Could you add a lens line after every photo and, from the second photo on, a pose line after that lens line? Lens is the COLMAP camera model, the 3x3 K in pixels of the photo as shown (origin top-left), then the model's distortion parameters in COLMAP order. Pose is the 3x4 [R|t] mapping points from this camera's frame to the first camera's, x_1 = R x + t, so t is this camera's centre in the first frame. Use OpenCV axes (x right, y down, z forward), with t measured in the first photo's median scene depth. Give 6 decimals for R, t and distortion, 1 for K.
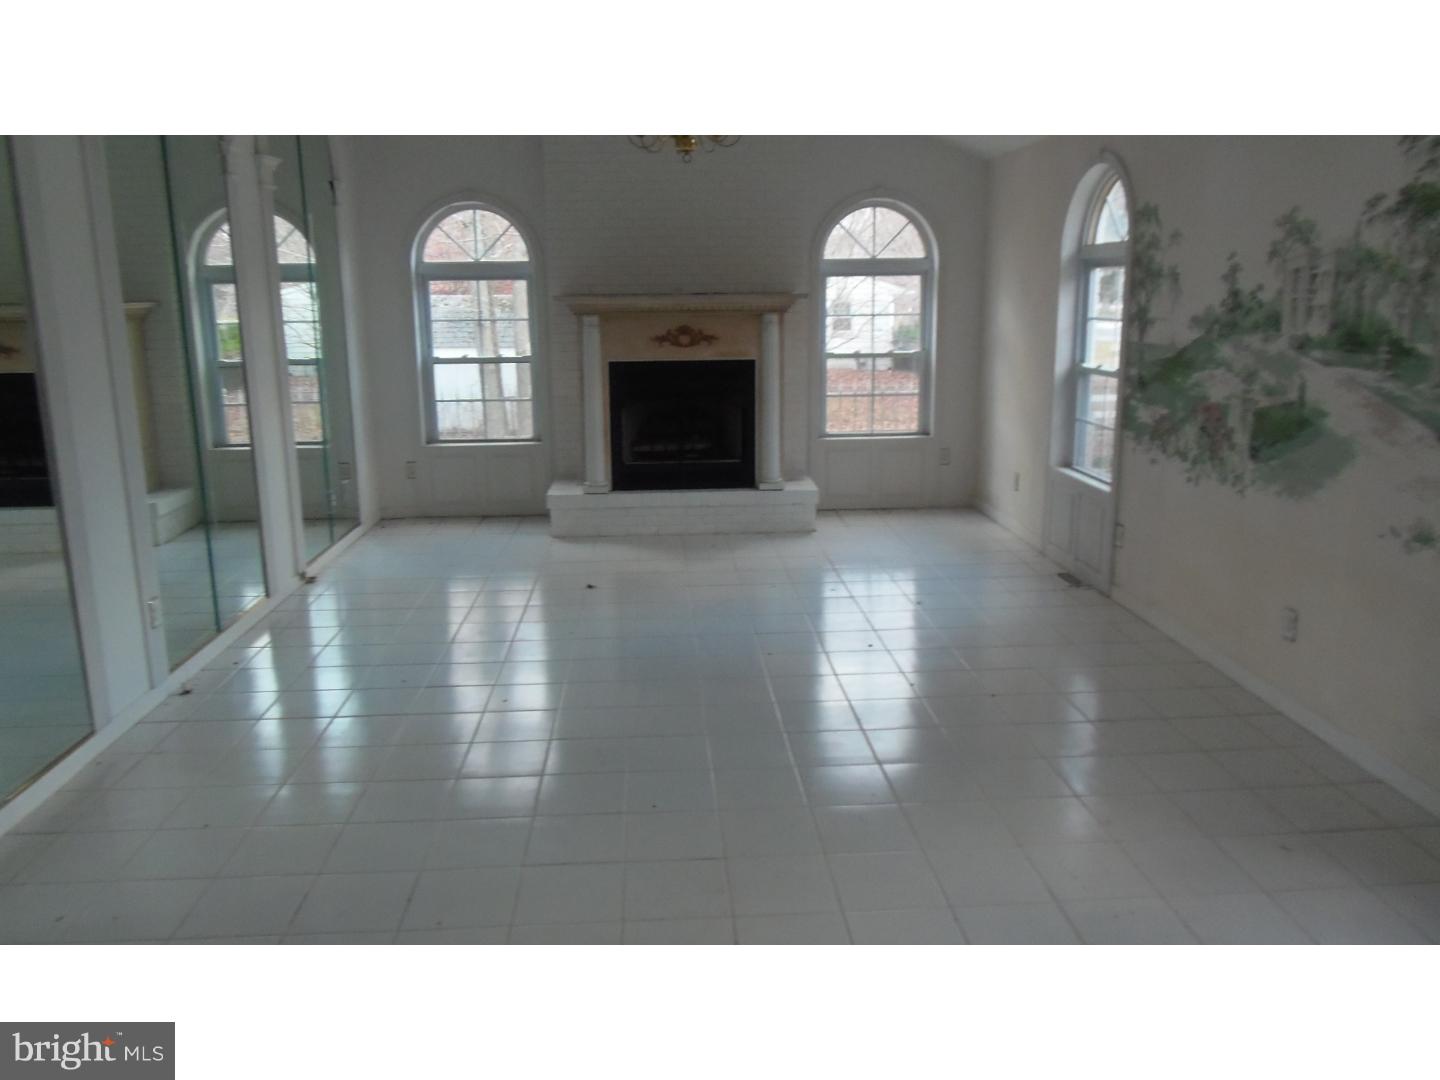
lens RADIAL K [[1099.2, 0, 720.0], [0, 1099.2, 540.0], [0, 0, 1]] dist [-0.001047, 0.003317]
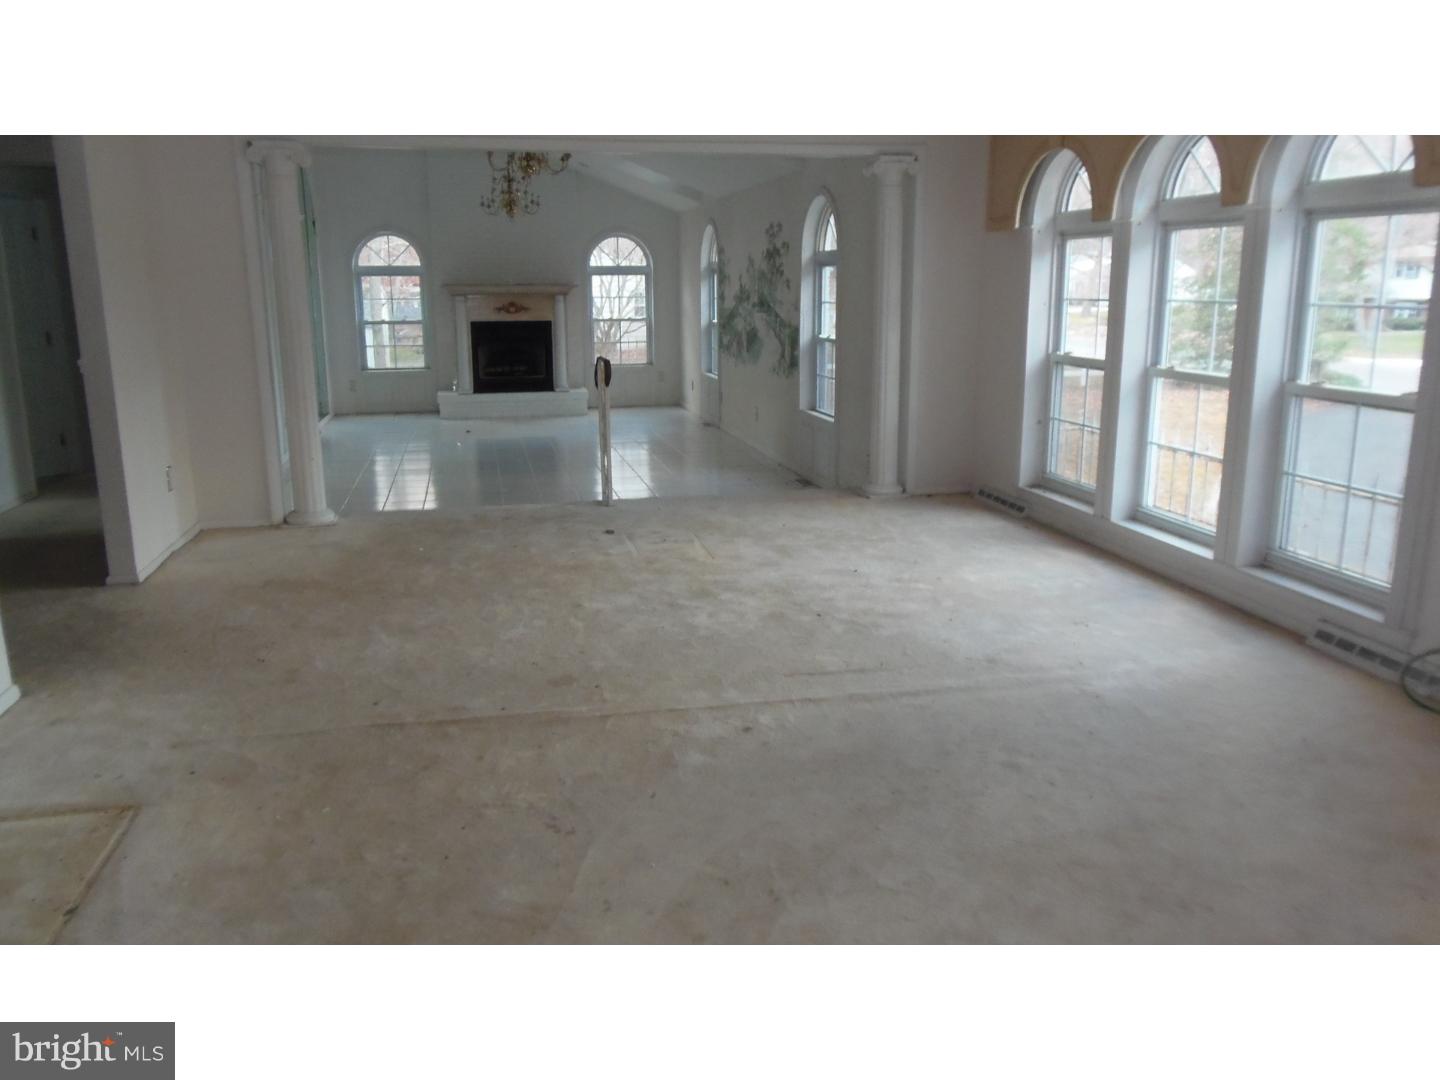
lens RADIAL K [[1099.2, 0, 720.0], [0, 1099.2, 540.0], [0, 0, 1]] dist [-0.001047, 0.003317]
pose [[0.986711, -0.029736, 0.159738, 0.005371], [0.028663, 0.999548, 0.009015, 0.191678], [-0.159934, -0.004316, 0.987118, -0.851360]]
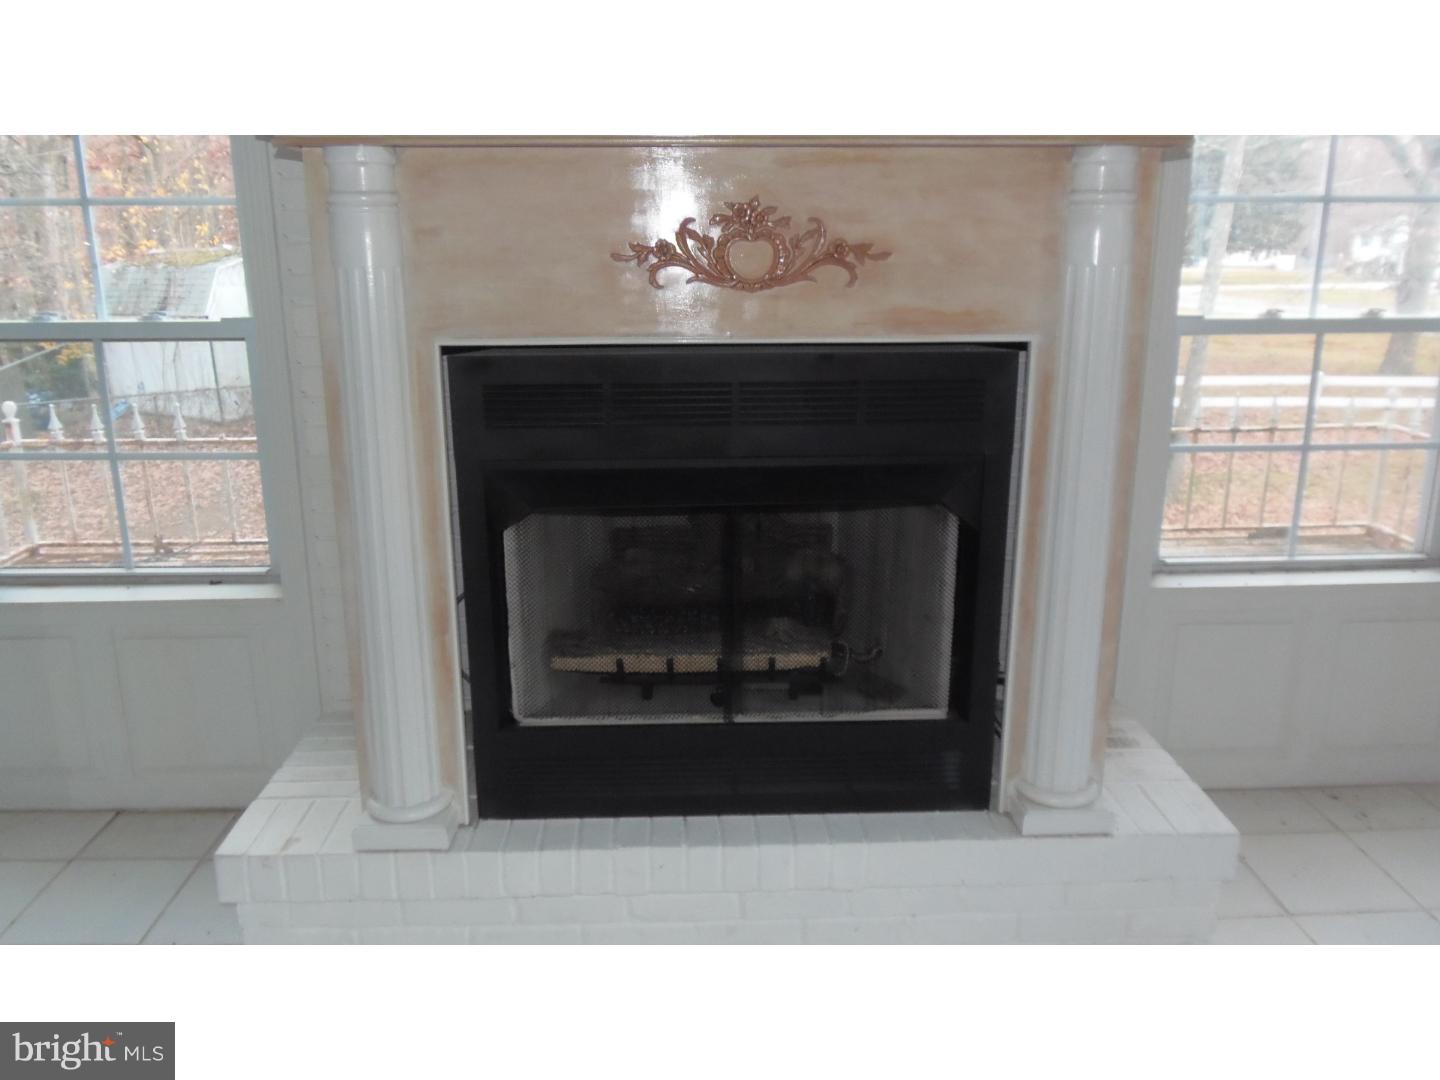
lens RADIAL K [[1099.2, 0, 720.0], [0, 1099.2, 540.0], [0, 0, 1]] dist [-0.001047, 0.003317]
pose [[0.999775, 0.011658, -0.017719, -0.033230], [-0.011062, 0.999382, 0.033363, -0.124026], [0.018097, -0.033159, 0.999286, 0.732003]]
